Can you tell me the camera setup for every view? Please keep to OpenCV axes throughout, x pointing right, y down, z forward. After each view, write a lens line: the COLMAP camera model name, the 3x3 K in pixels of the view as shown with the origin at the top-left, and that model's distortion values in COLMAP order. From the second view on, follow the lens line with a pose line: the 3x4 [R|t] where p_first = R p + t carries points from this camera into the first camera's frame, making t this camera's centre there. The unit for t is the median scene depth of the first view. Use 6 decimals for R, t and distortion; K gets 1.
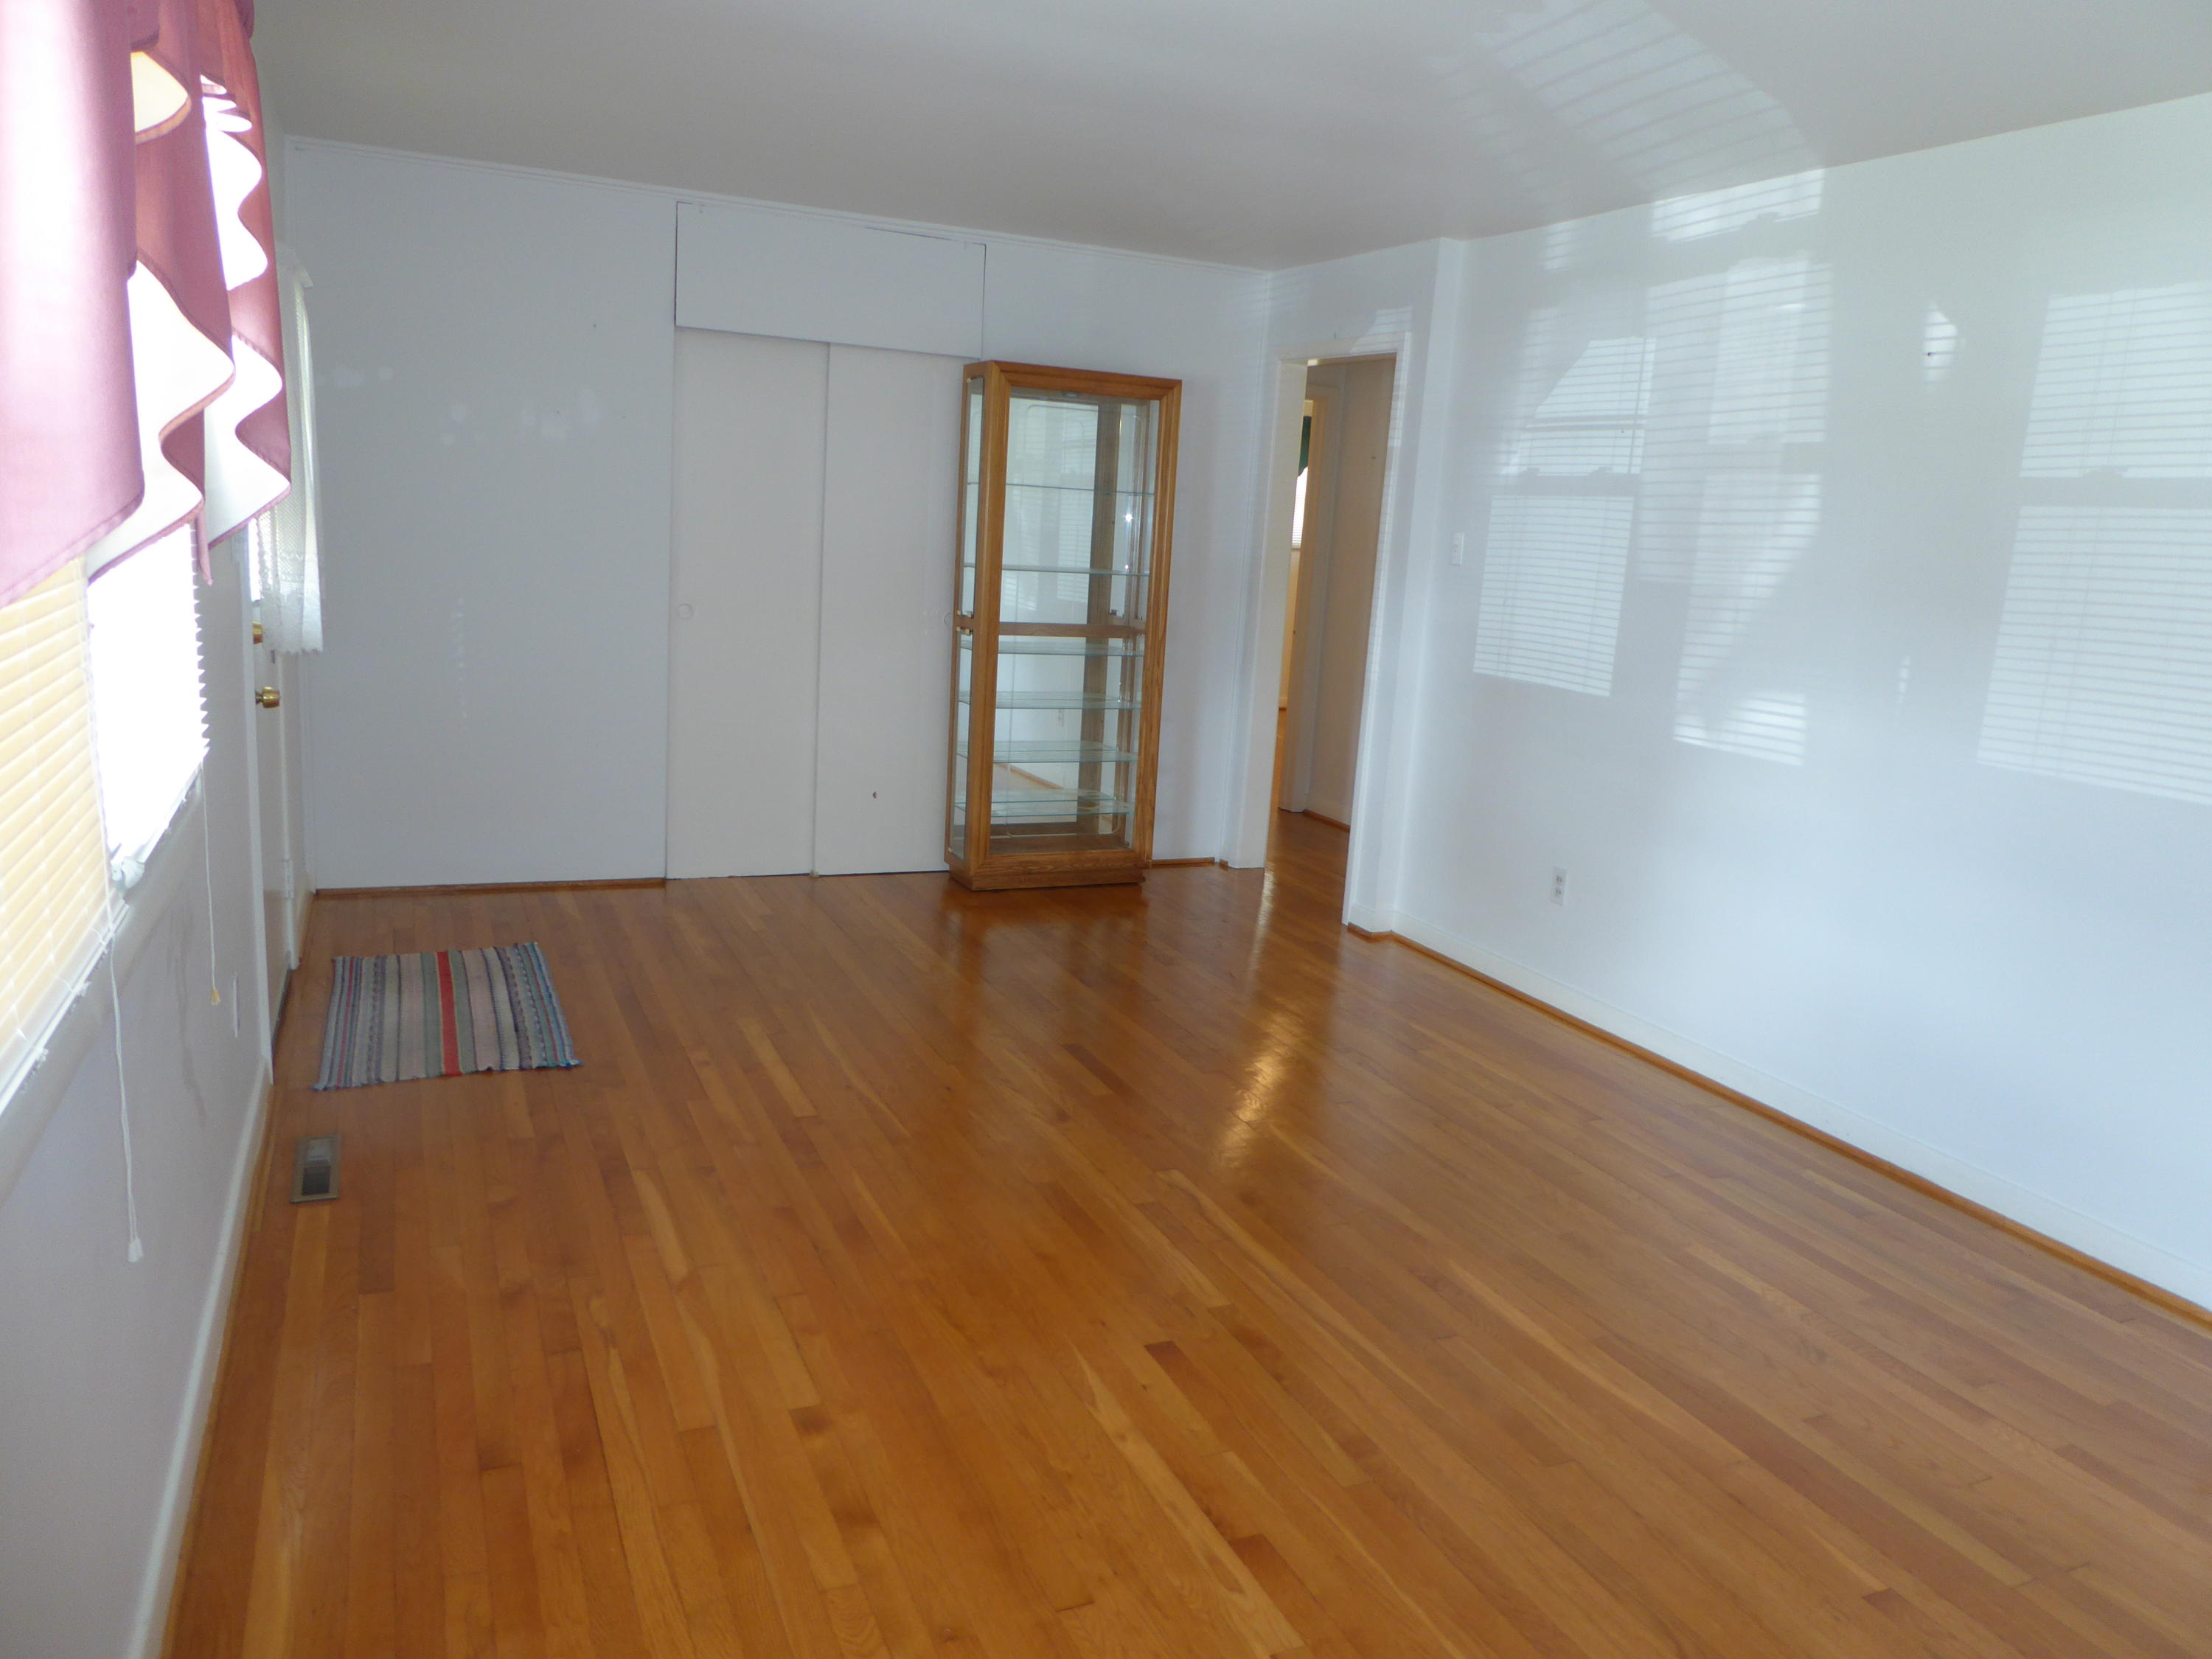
lens RADIAL K [[1583.2, 0, 1110.5], [0, 1583.2, 839.1], [0, 0, 1]] dist [-0.027281, 0.004777]
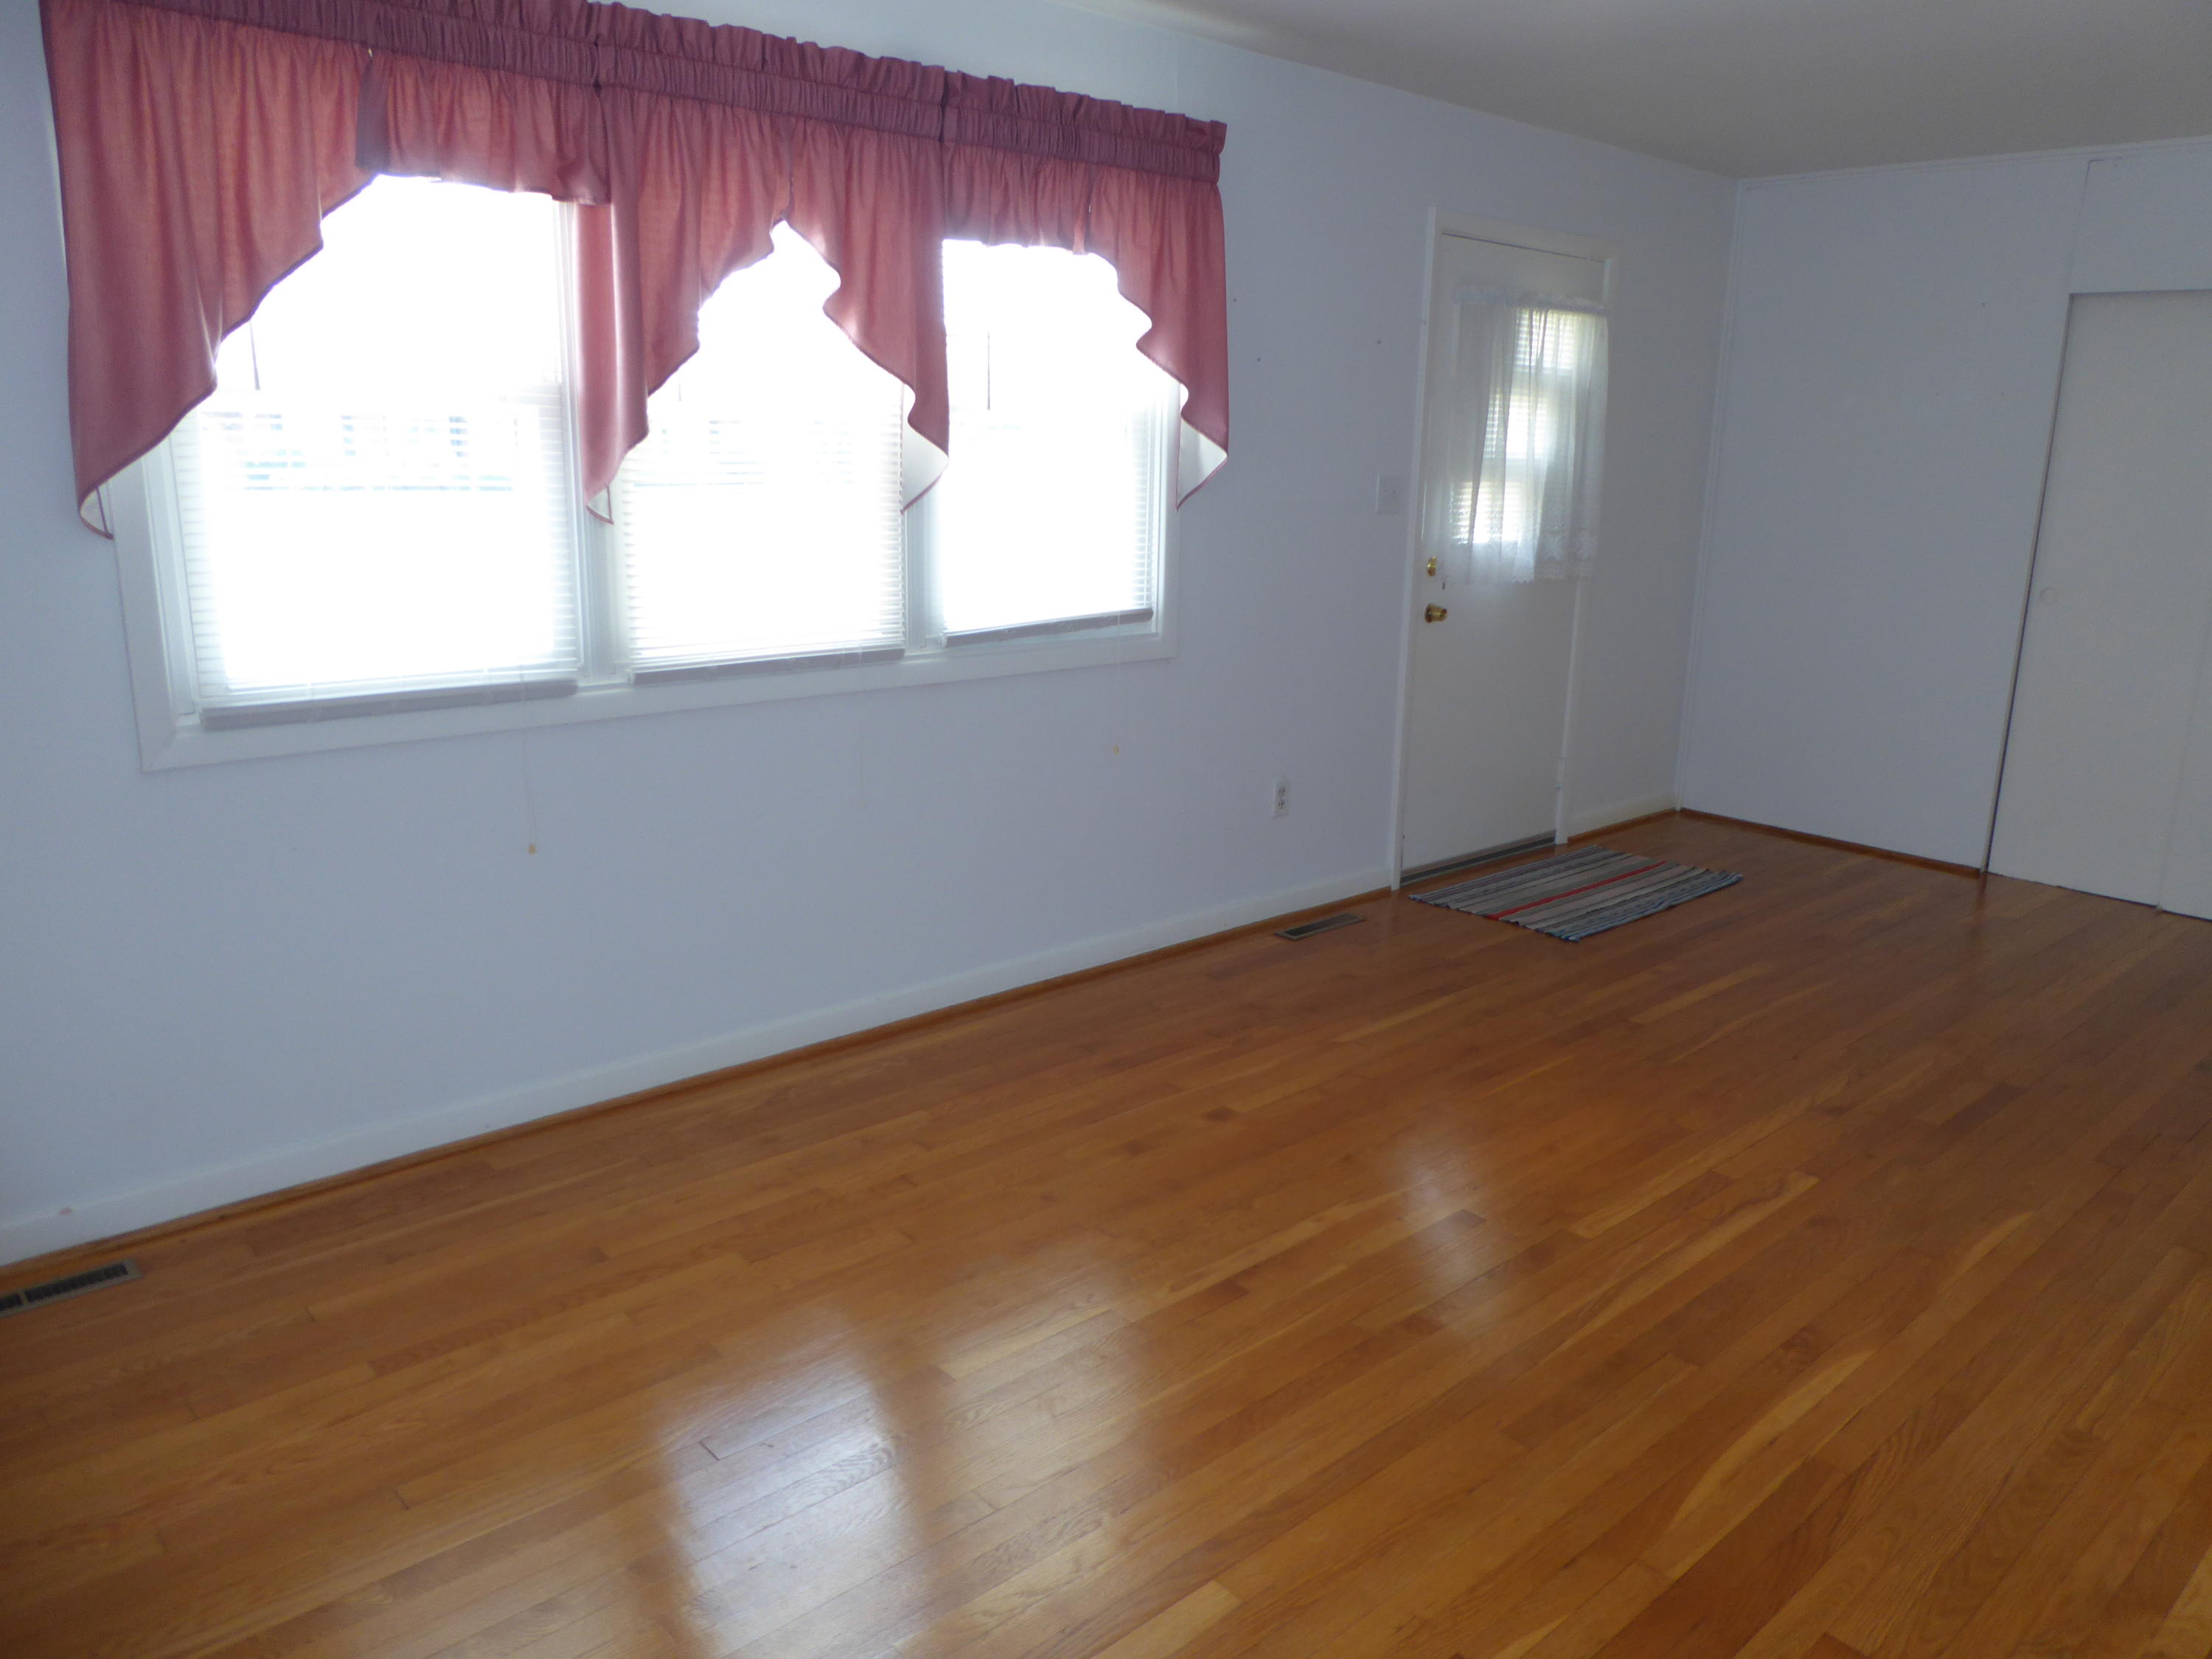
lens RADIAL K [[1583.2, 0, 1111.4], [0, 1583.2, 820.3], [0, 0, 1]] dist [-0.027281, 0.004777]
pose [[0.319160, 0.174952, -0.931412, 0.653020], [-0.199149, 0.973249, 0.114570, -0.012602], [0.926540, 0.148924, 0.345464, 0.254456]]
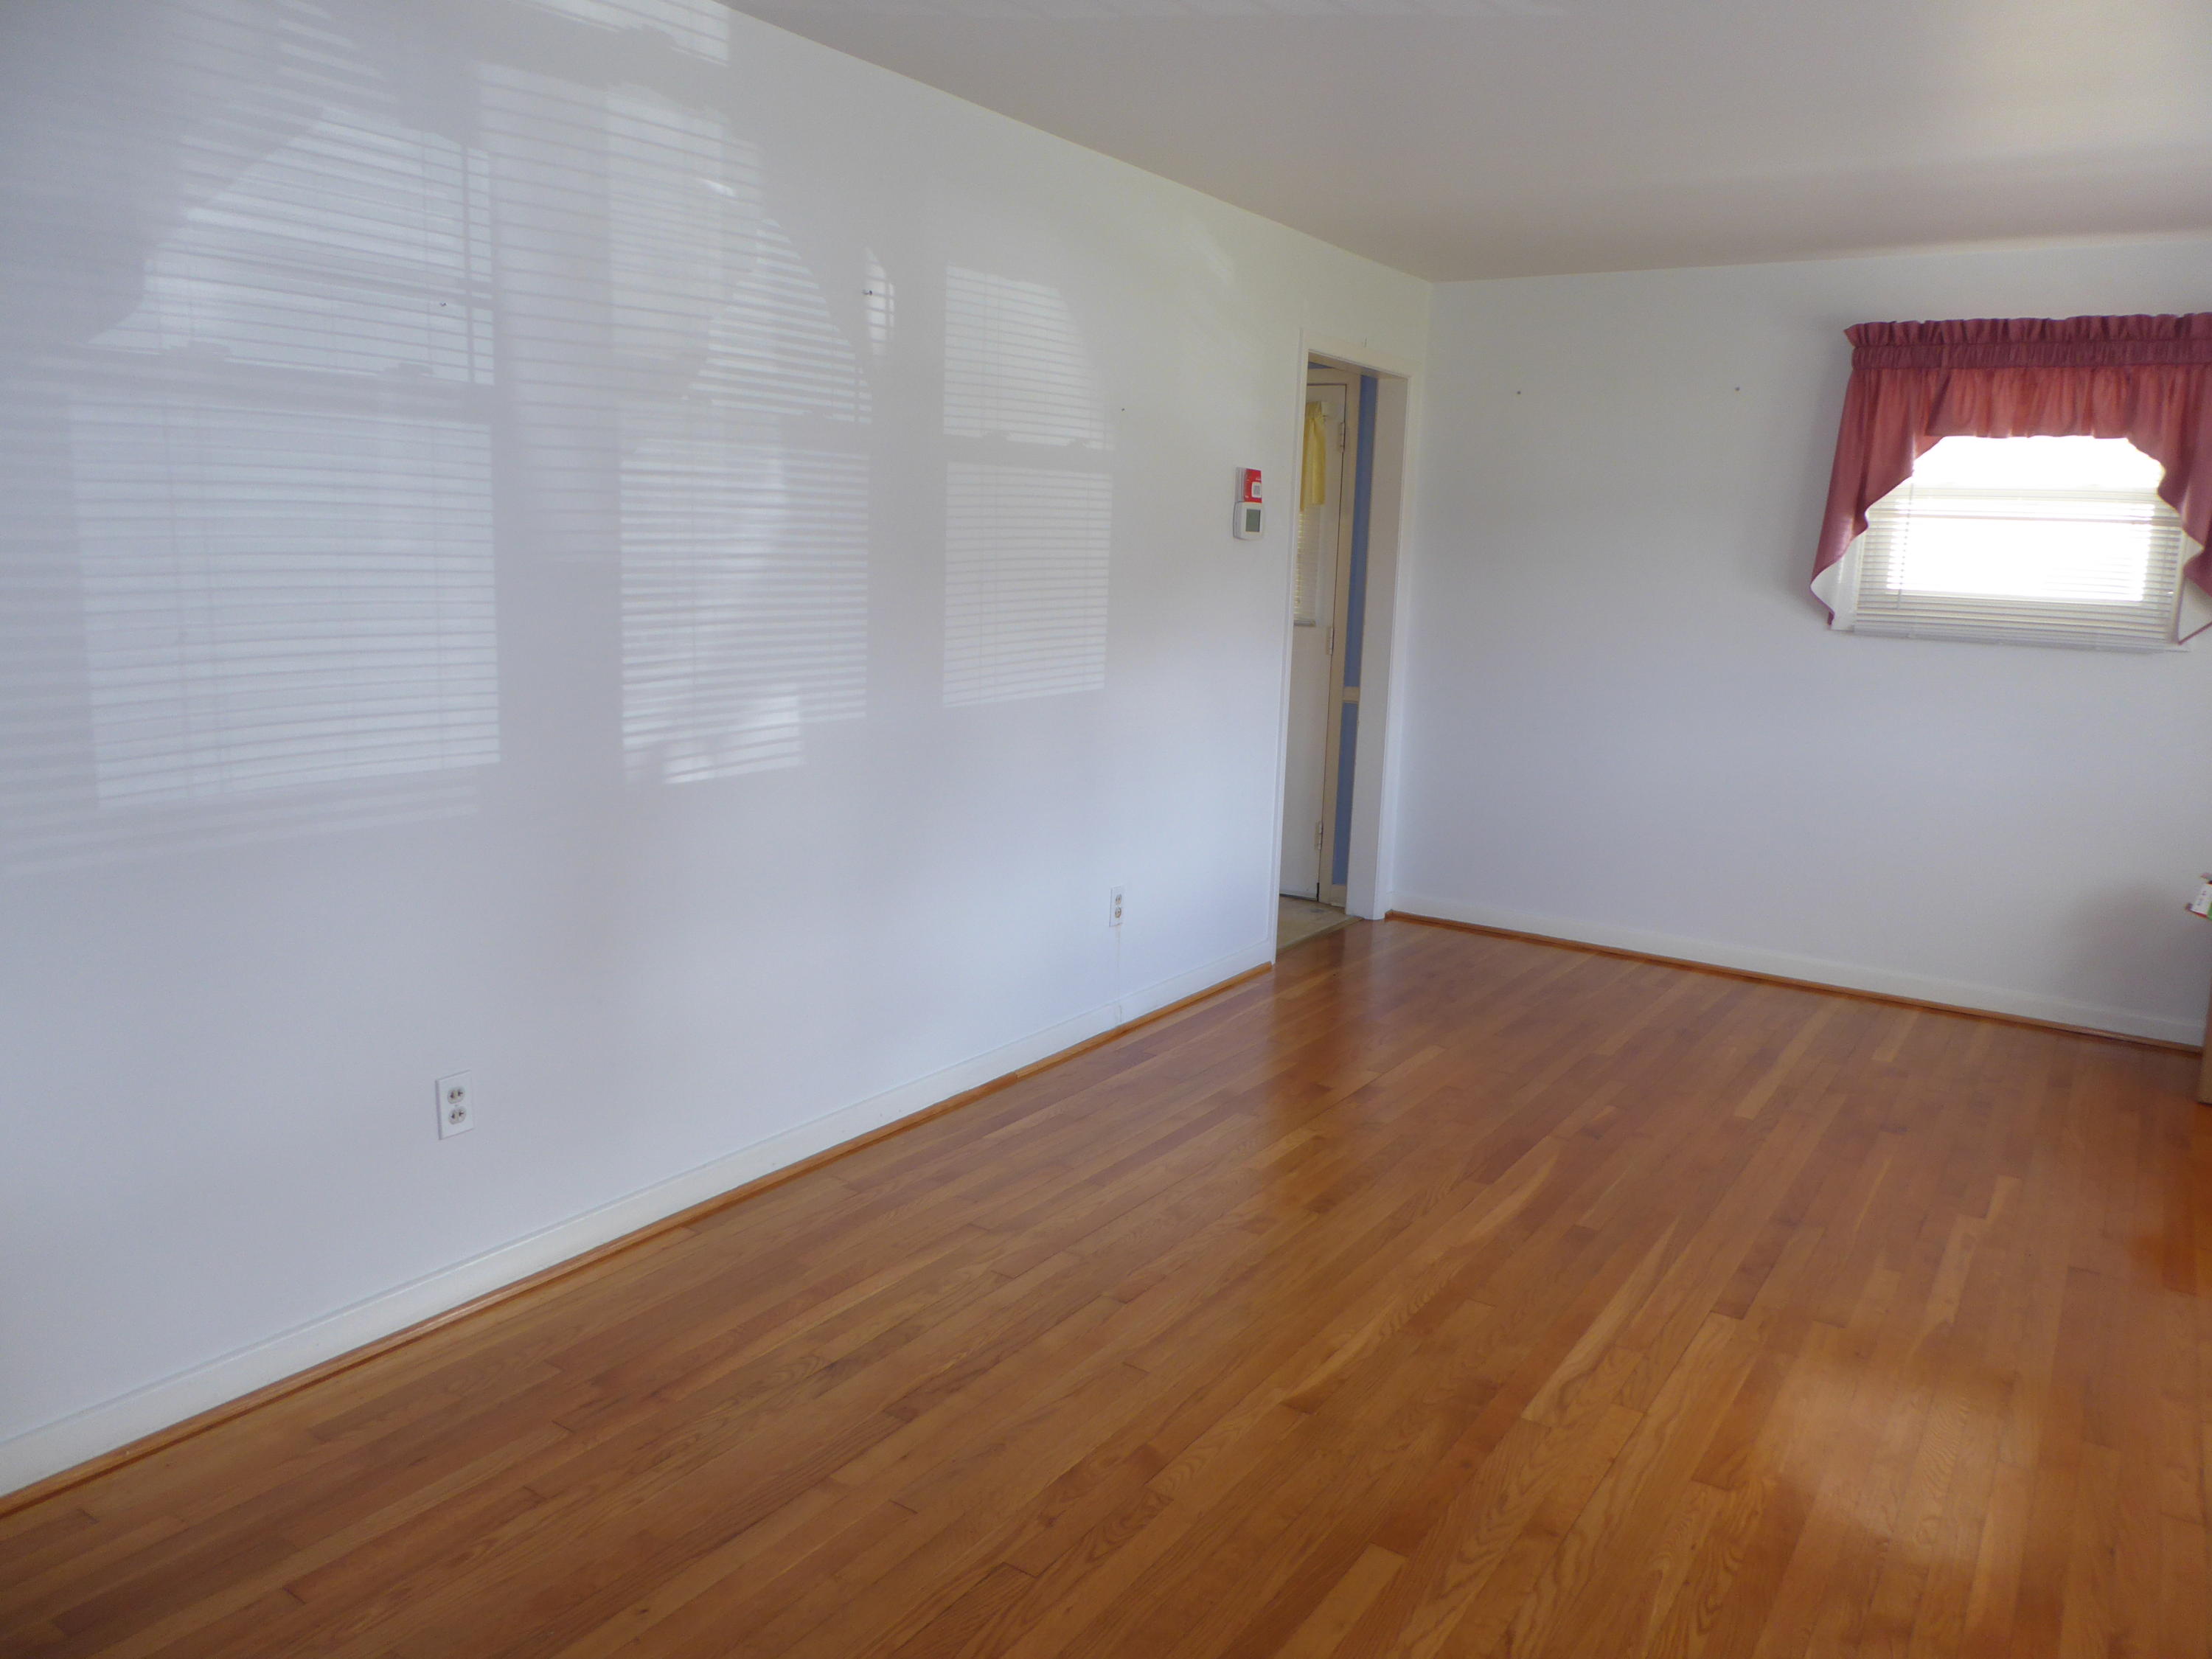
lens RADIAL K [[1583.2, 0, 1105.3], [0, 1583.2, 832.4], [0, 0, 1]] dist [-0.027281, 0.004777]
pose [[-0.530895, -0.224101, 0.817269, -0.357982], [0.114165, 0.936696, 0.331009, -0.281316], [-0.839712, 0.269035, -0.471703, 1.305462]]
